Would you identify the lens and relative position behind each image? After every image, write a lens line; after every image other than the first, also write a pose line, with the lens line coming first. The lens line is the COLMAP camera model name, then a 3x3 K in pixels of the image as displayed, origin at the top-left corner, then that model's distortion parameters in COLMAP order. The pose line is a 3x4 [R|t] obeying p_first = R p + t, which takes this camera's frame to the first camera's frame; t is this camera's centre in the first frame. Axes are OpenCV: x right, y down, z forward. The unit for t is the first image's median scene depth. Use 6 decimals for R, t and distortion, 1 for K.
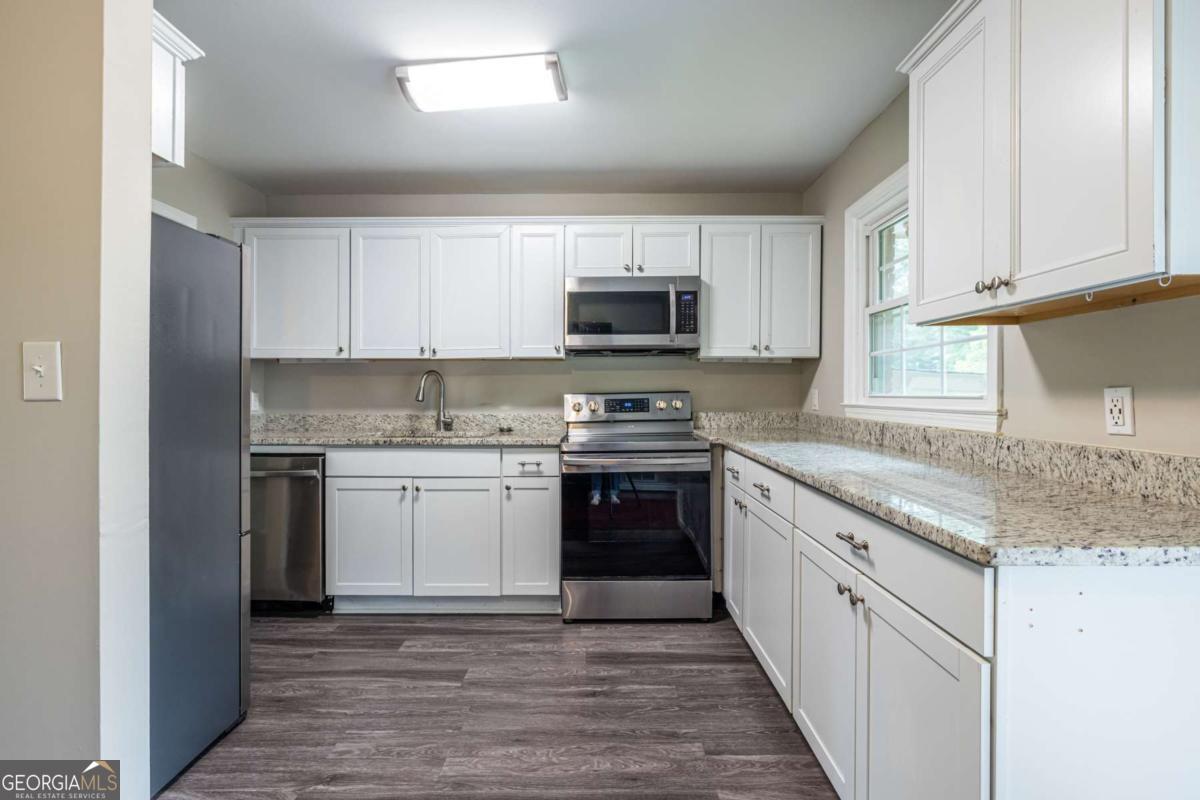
lens RADIAL K [[581.3, 0, 599.0], [0, 581.3, 387.9], [0, 0, 1]] dist [-0.020161, 0.002495]
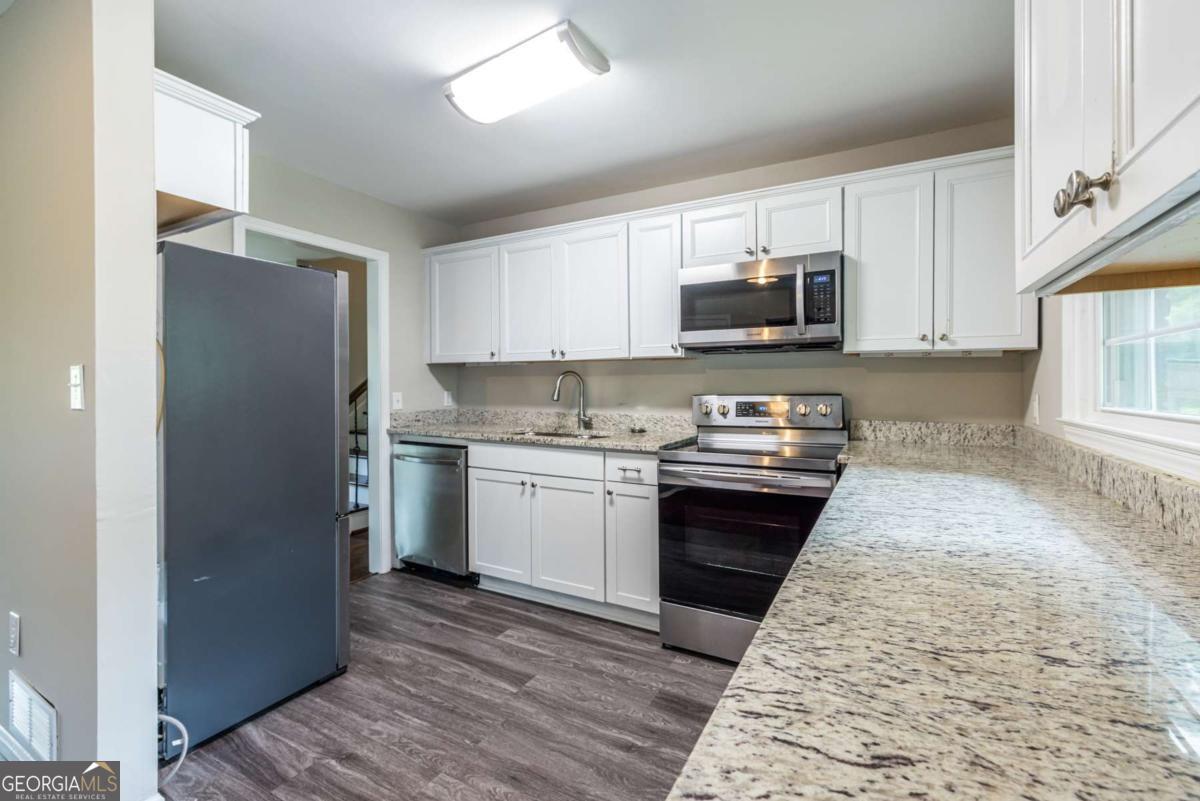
lens RADIAL K [[530.3, 0, 582.3], [0, 530.3, 380.7], [0, 0, 1]] dist [-0.000668, -0.000343]
pose [[0.869075, -0.000433, -0.494681, 0.240852], [0.001610, 0.999997, 0.001954, -0.017411], [0.494678, -0.002495, 0.869073, 0.204496]]
